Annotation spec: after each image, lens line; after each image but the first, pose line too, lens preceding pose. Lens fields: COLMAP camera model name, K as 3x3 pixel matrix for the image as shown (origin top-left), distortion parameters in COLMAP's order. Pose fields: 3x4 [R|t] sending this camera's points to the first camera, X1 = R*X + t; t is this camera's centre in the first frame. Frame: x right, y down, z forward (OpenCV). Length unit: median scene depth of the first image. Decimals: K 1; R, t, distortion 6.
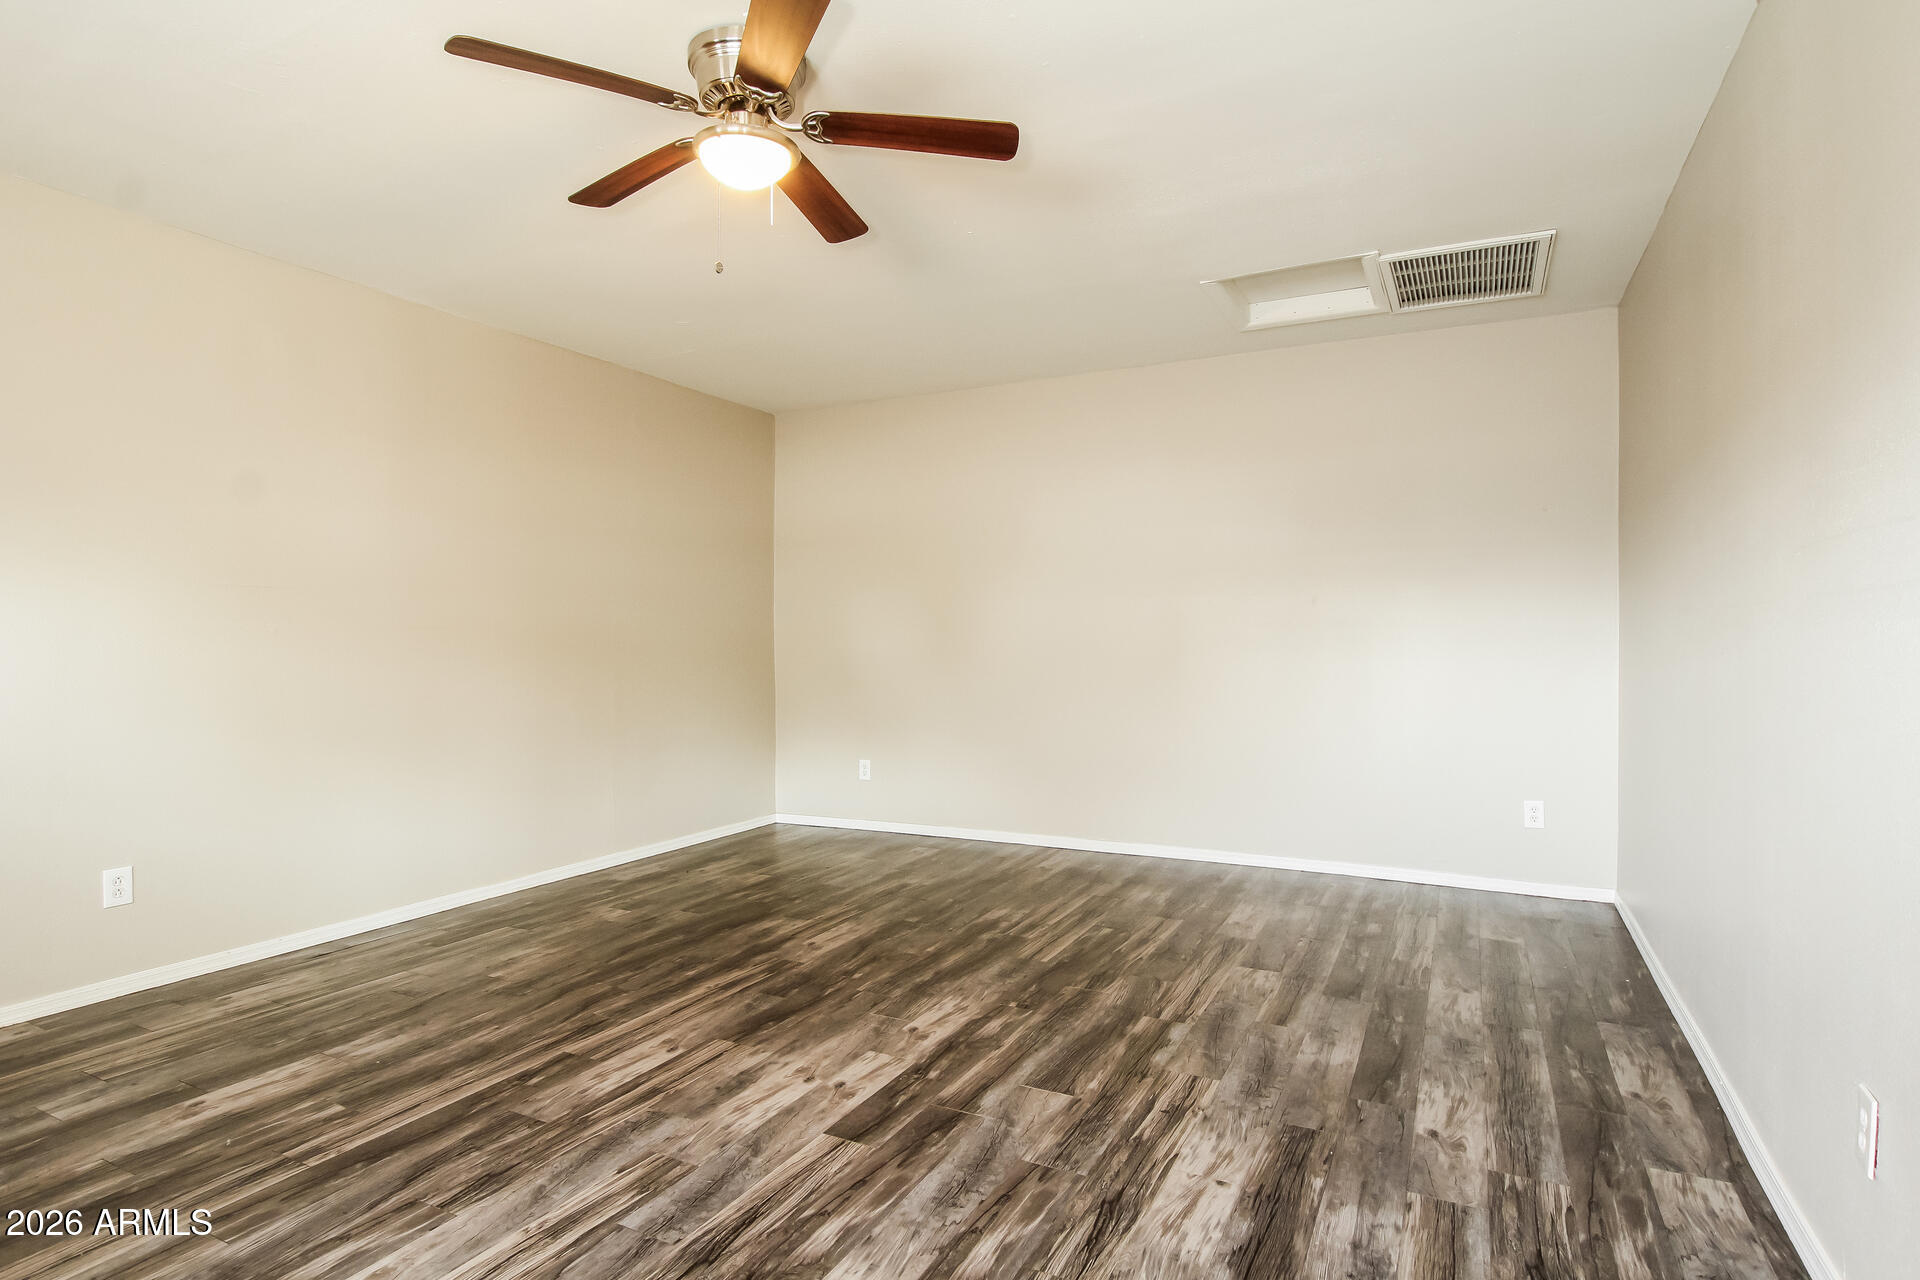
lens RADIAL K [[984.3, 0, 958.5], [0, 984.3, 640.2], [0, 0, 1]] dist [-0.023682, 0.001082]
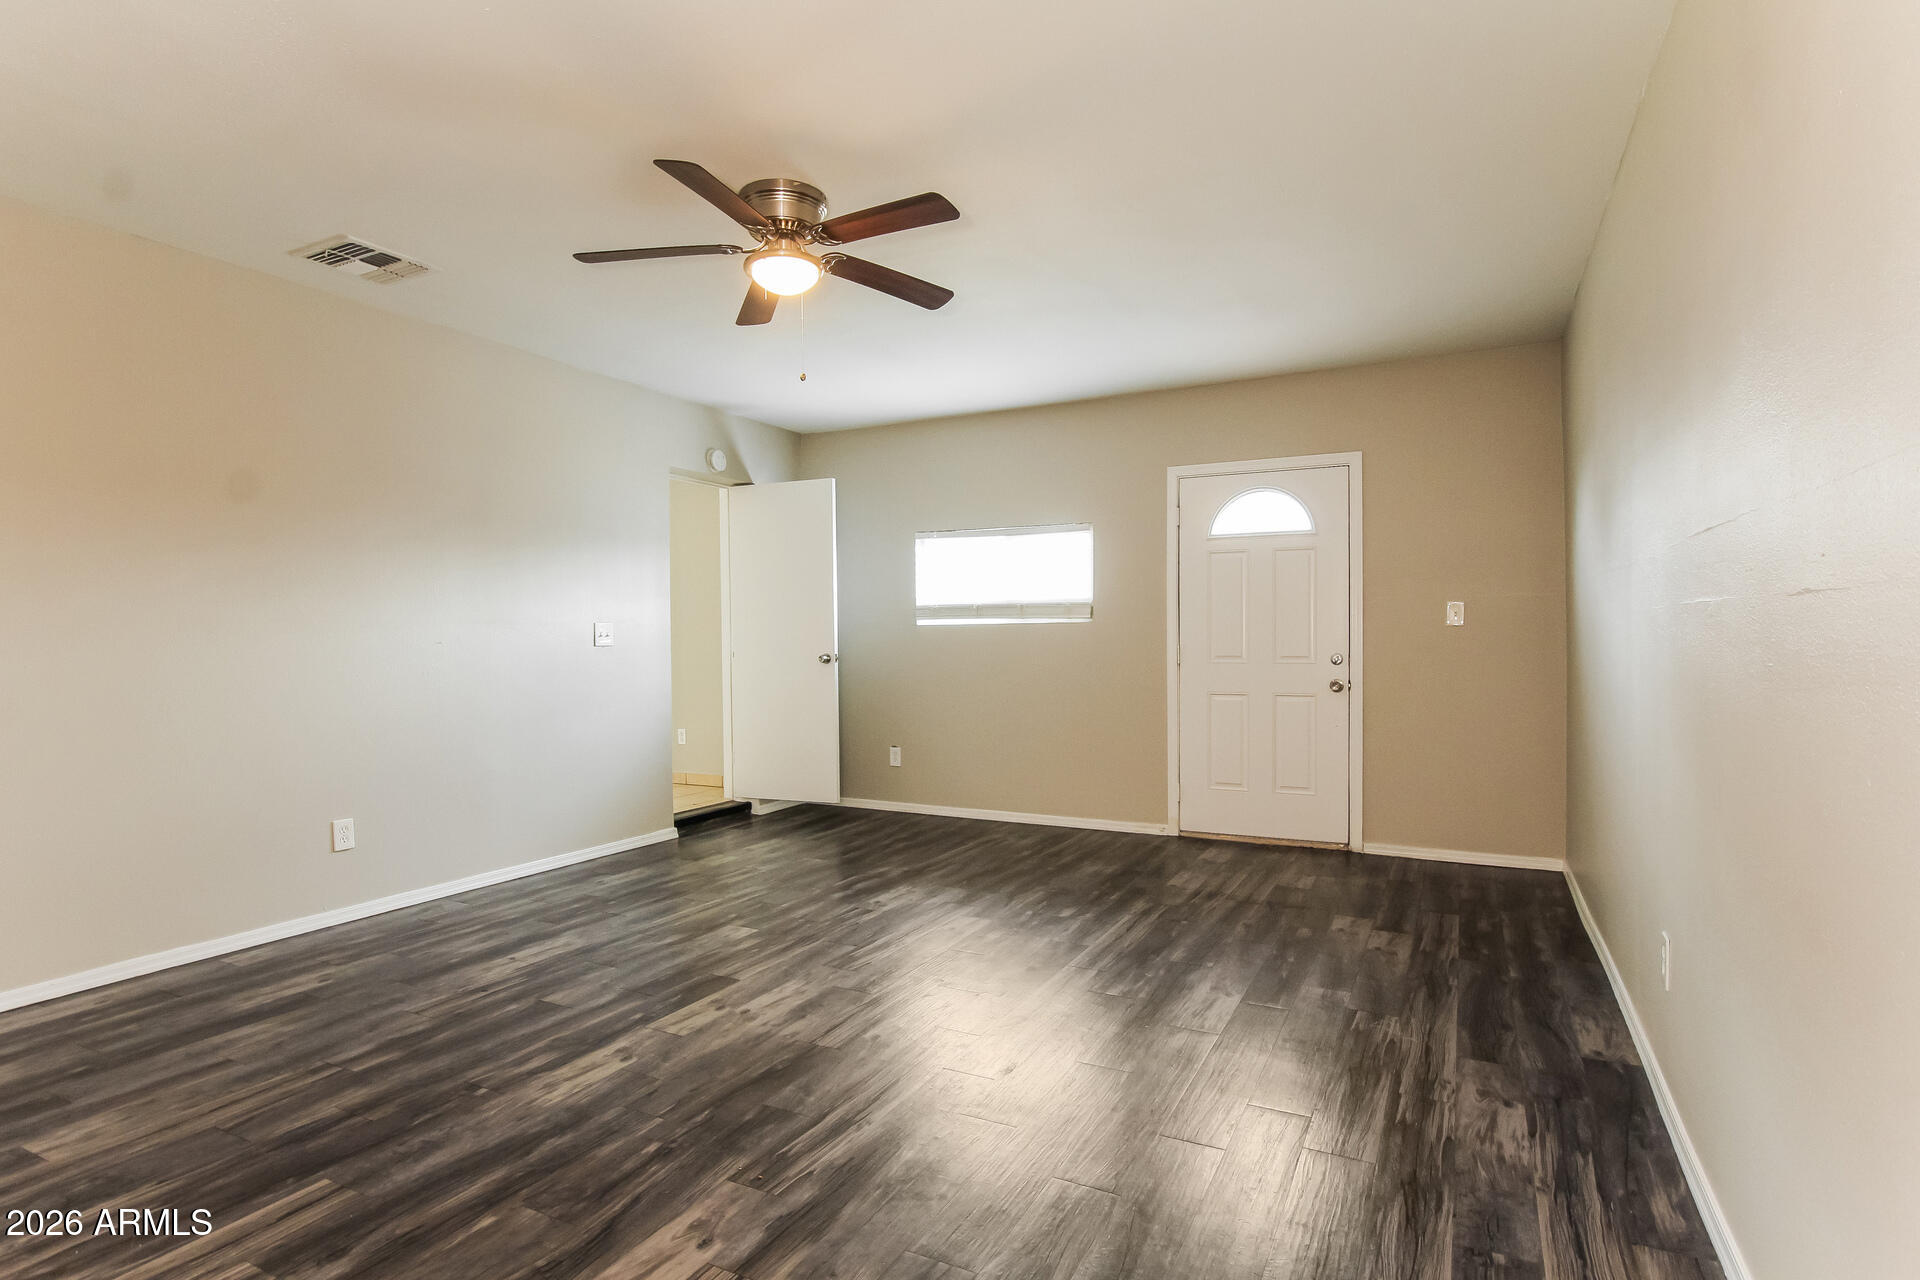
lens RADIAL K [[984.3, 0, 958.5], [0, 984.3, 640.2], [0, 0, 1]] dist [-0.023682, 0.001082]
pose [[-0.999931, 0.009735, -0.006637, -0.385337], [0.009713, 0.999947, 0.003345, 0.001169], [0.006669, 0.003280, -0.999972, 2.070581]]
